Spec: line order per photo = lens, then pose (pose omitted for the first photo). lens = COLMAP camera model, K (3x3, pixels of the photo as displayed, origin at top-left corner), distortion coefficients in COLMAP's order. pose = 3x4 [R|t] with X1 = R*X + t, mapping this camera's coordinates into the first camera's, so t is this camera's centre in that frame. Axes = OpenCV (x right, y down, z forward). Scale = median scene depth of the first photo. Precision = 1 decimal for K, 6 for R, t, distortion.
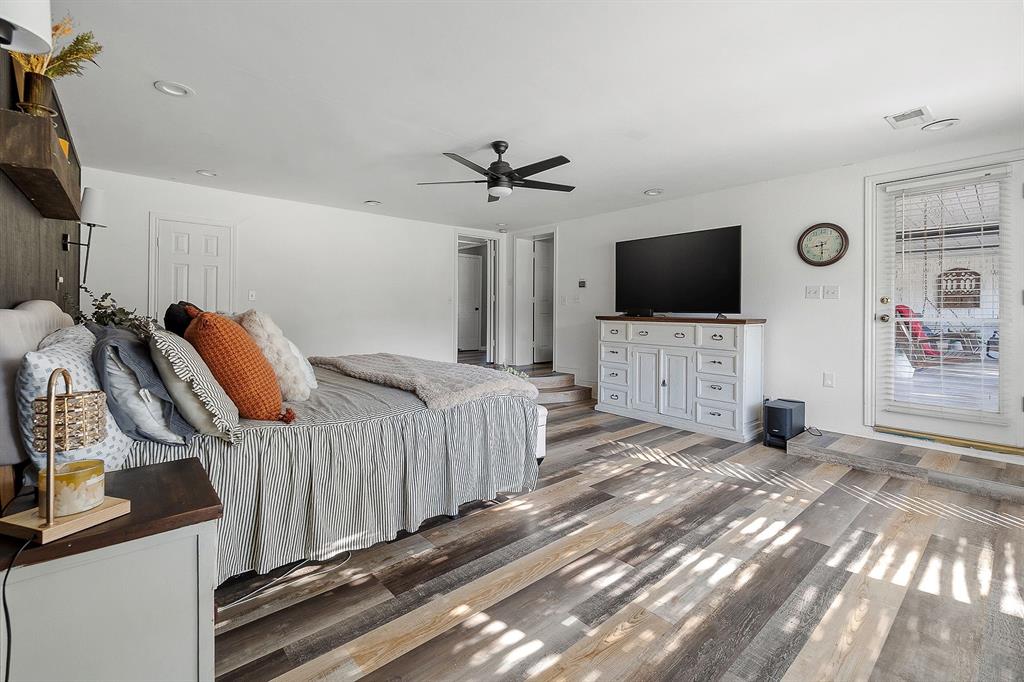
lens RADIAL K [[457.0, 0, 520.3], [0, 457.0, 320.8], [0, 0, 1]] dist [0.000732, 0.000254]
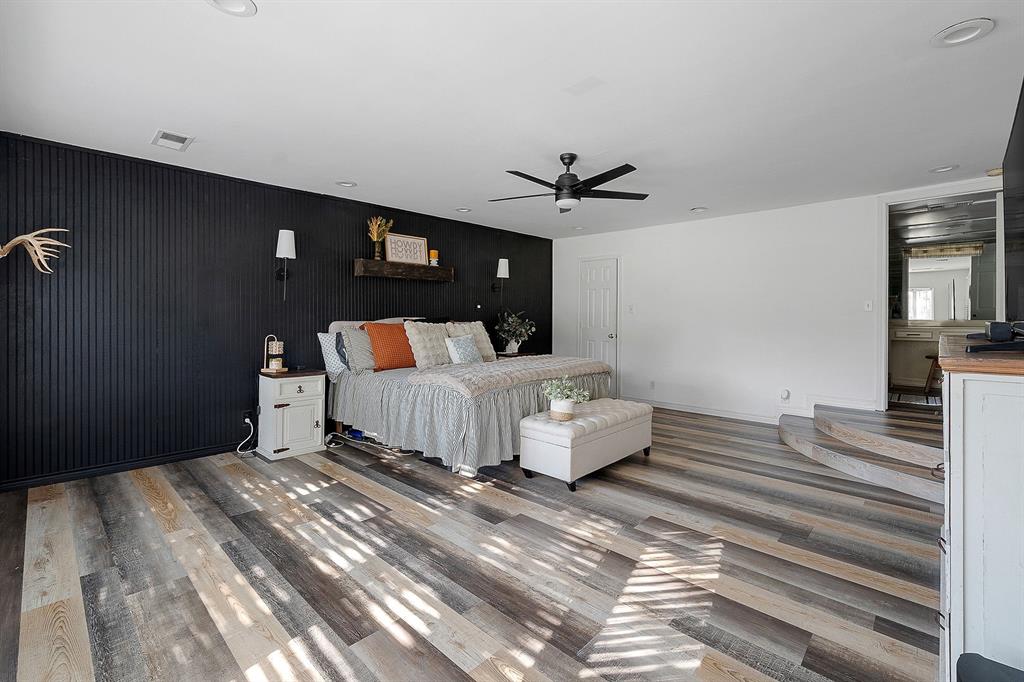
lens RADIAL K [[457.0, 0, 520.3], [0, 457.0, 320.8], [0, 0, 1]] dist [0.000732, 0.000254]
pose [[0.073545, 0.008716, -0.997254, 1.581902], [-0.012538, 0.999891, 0.007815, -0.070317], [0.997213, 0.011929, 0.073646, 1.326102]]
